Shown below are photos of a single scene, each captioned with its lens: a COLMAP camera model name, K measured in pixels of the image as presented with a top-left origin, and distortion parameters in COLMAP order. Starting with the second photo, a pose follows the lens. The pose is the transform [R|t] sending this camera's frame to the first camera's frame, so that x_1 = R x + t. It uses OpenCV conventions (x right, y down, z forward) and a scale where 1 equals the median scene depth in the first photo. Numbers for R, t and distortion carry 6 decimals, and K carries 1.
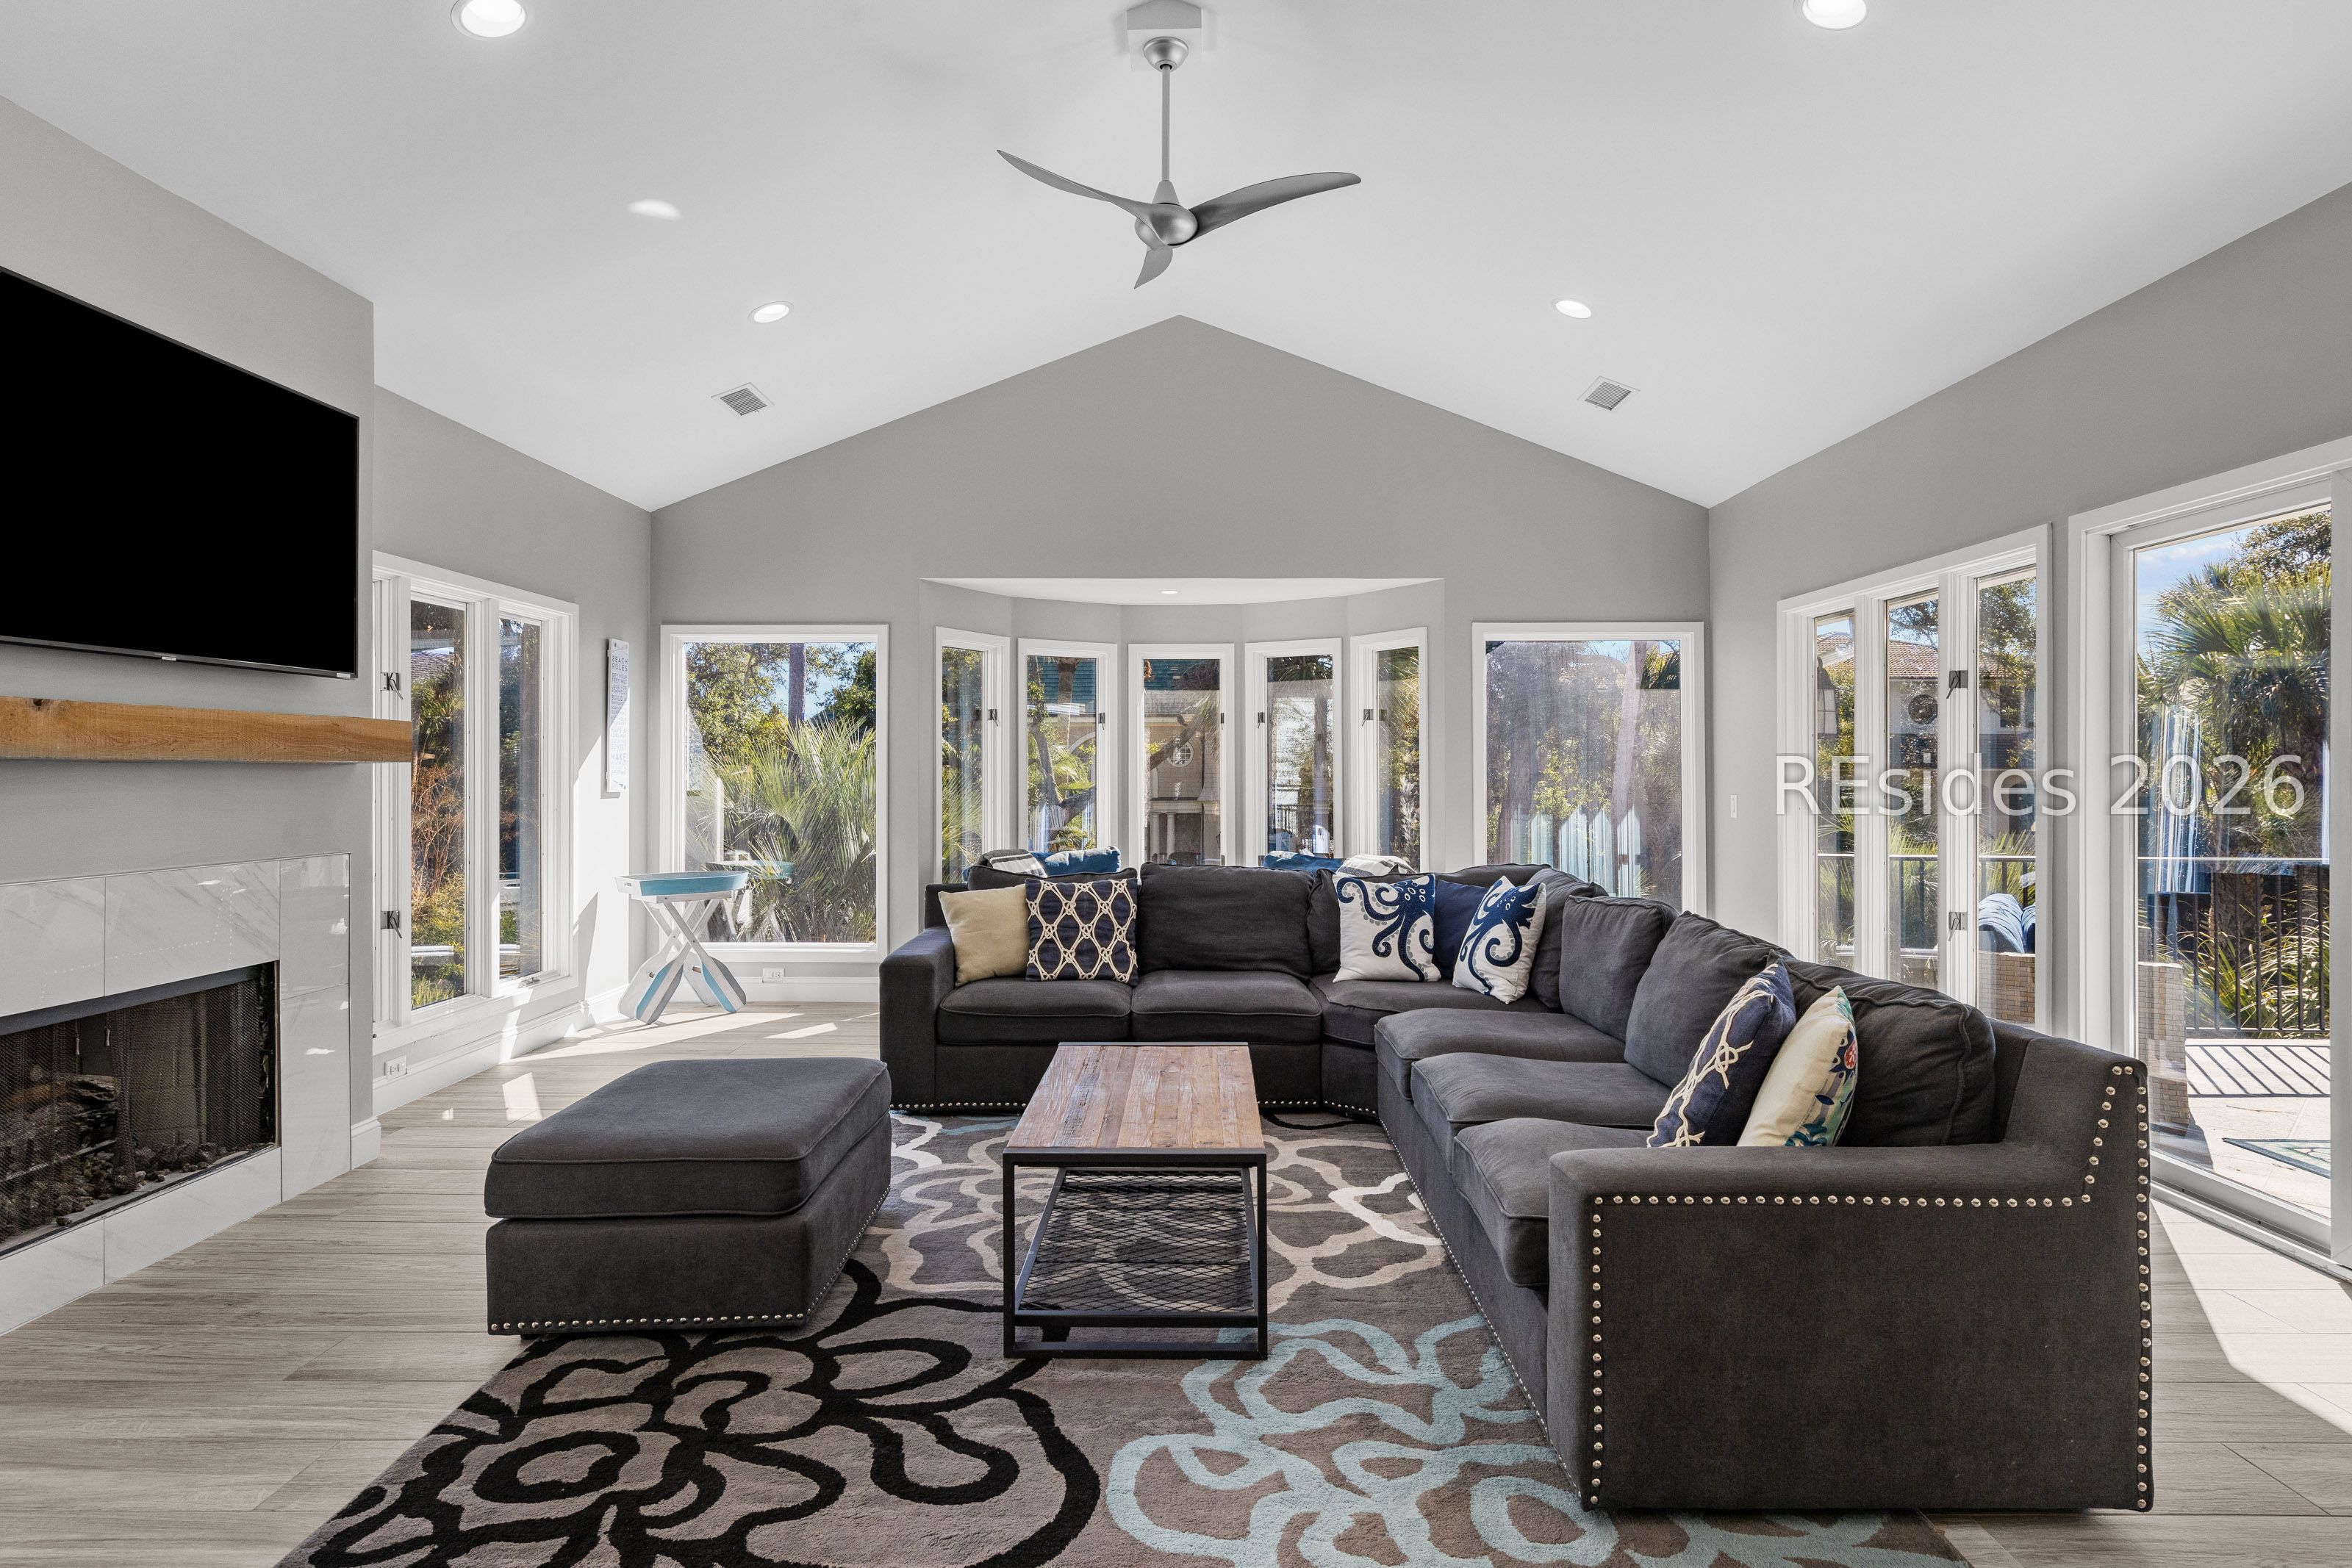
lens RADIAL K [[1076.1, 0, 1206.4], [0, 1076.1, 775.8], [0, 0, 1]] dist [0.000092, 0.000138]
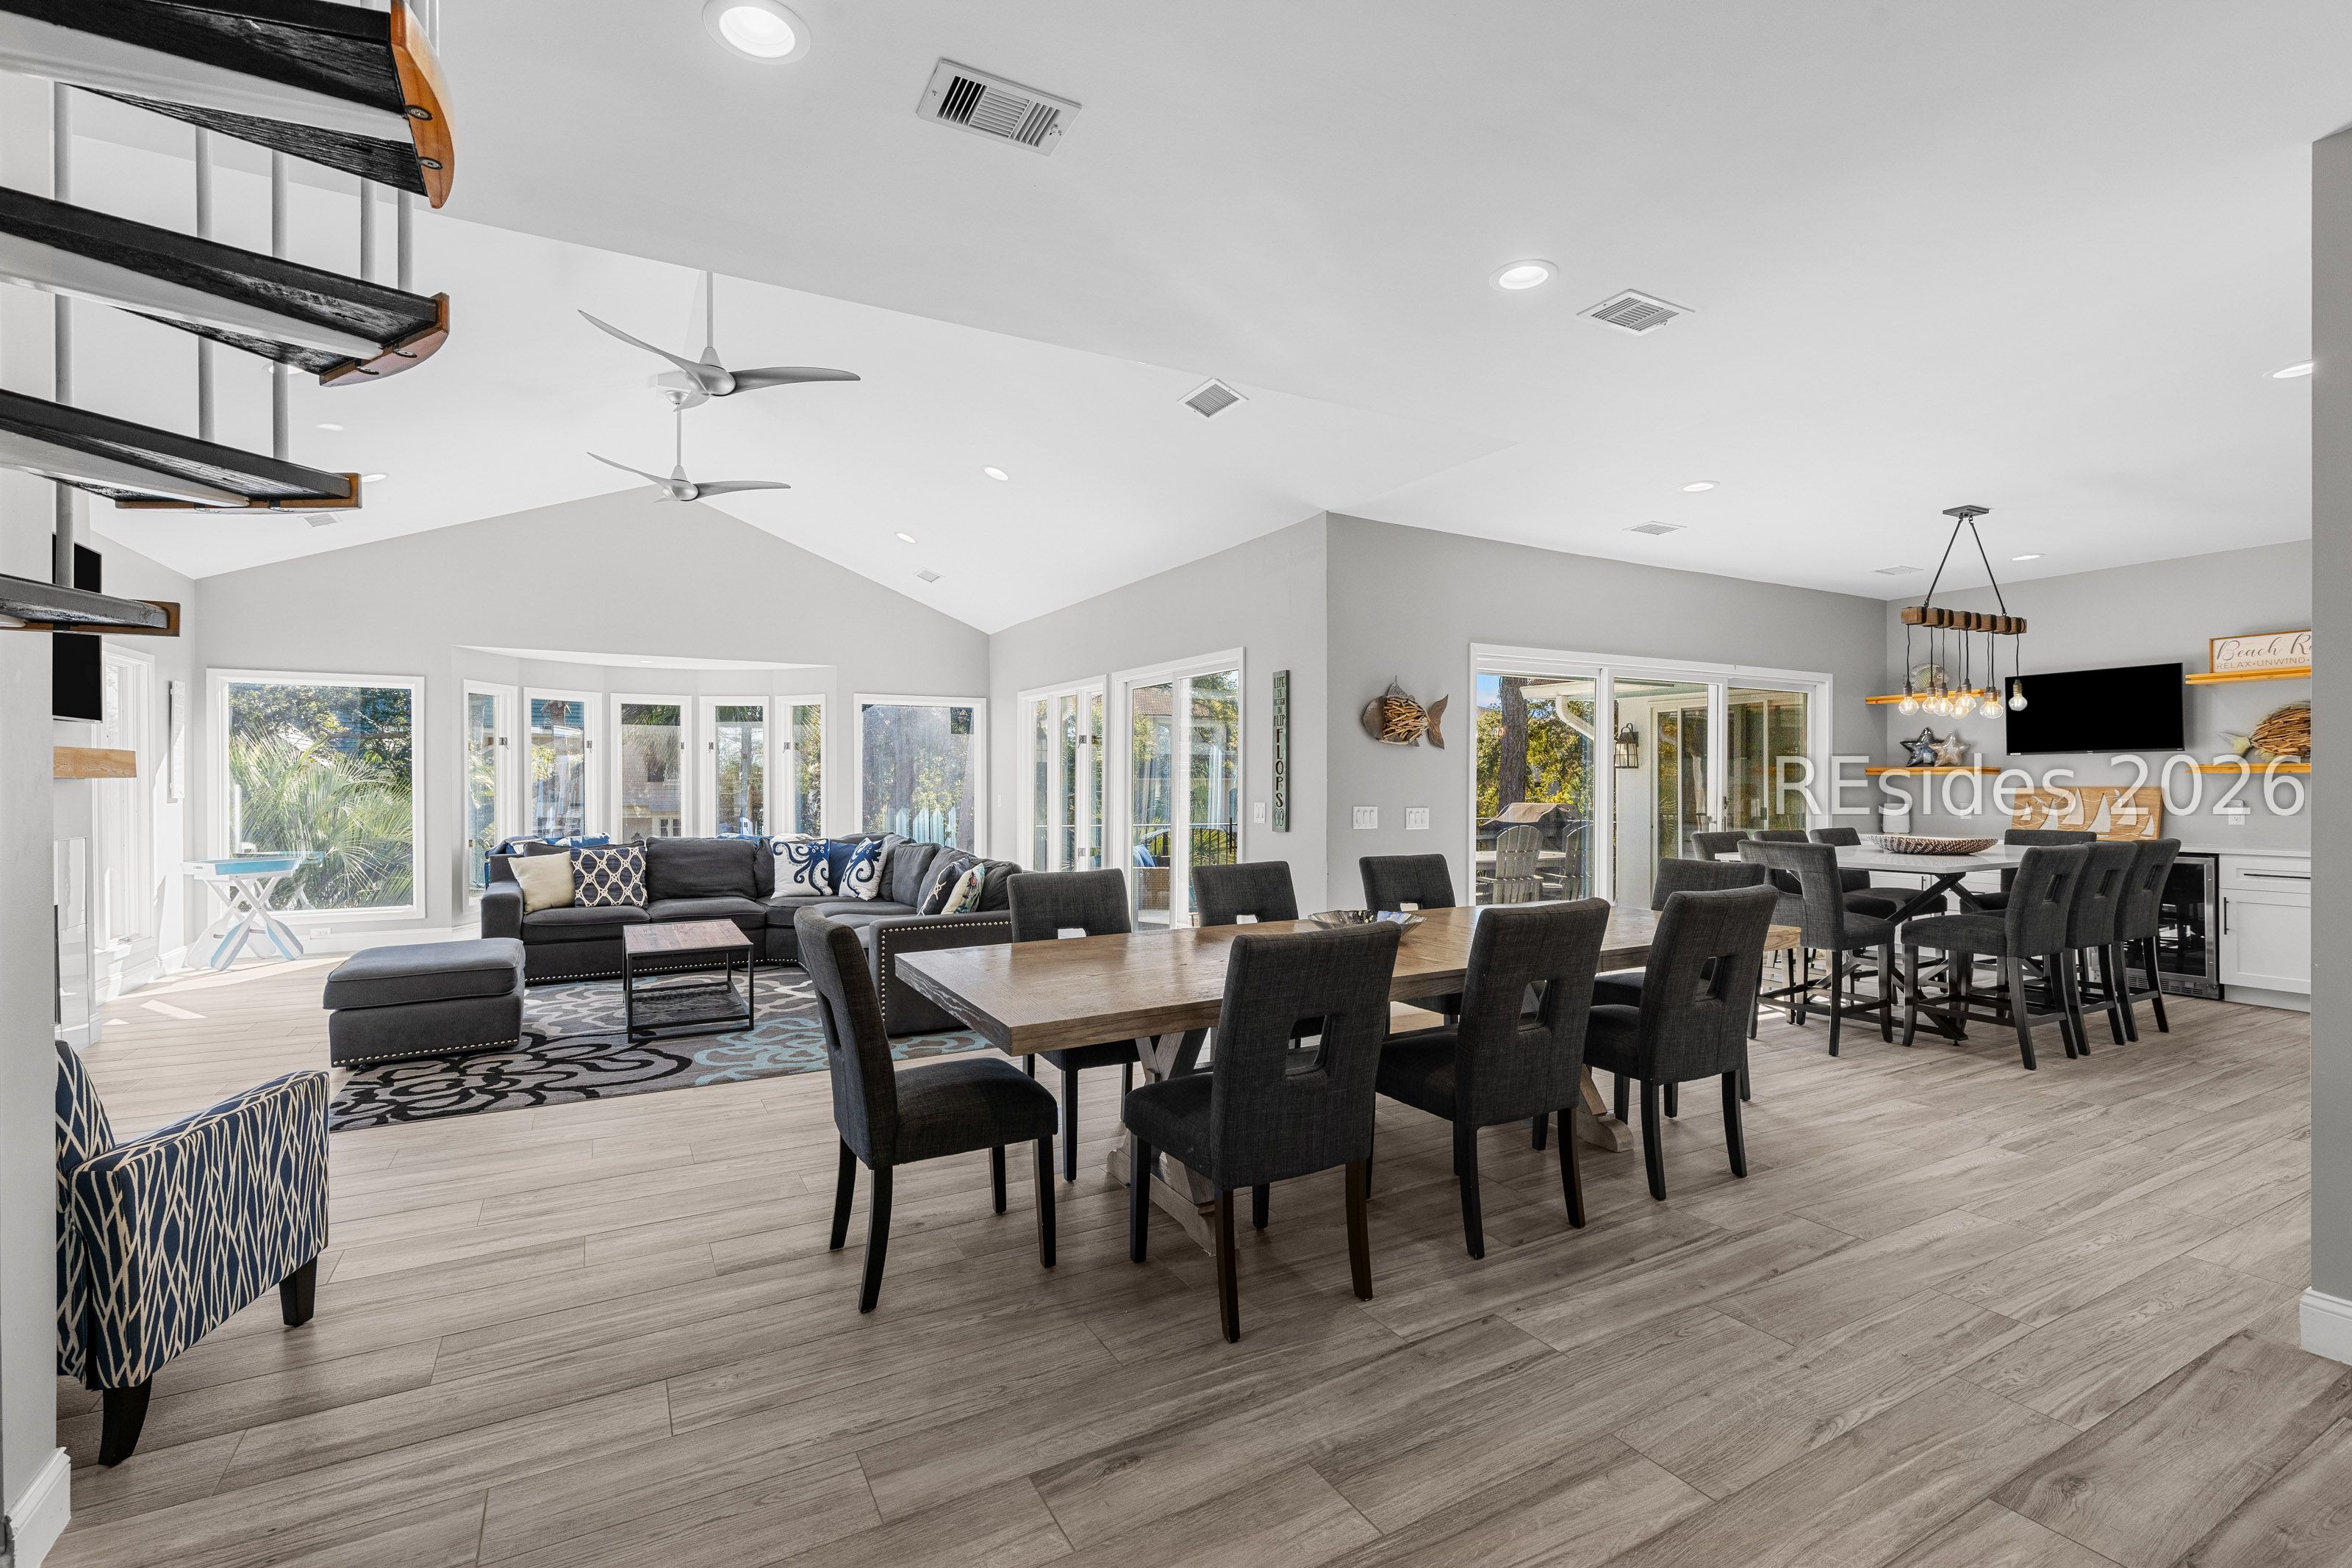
lens RADIAL K [[1076.1, 0, 1206.4], [0, 1076.1, 775.8], [0, 0, 1]] dist [0.000092, 0.000138]
pose [[0.858175, 0.002411, 0.513352, -0.181340], [0.000263, 0.999987, -0.005136, -0.005795], [-0.513357, 0.004542, 0.858163, -0.920361]]
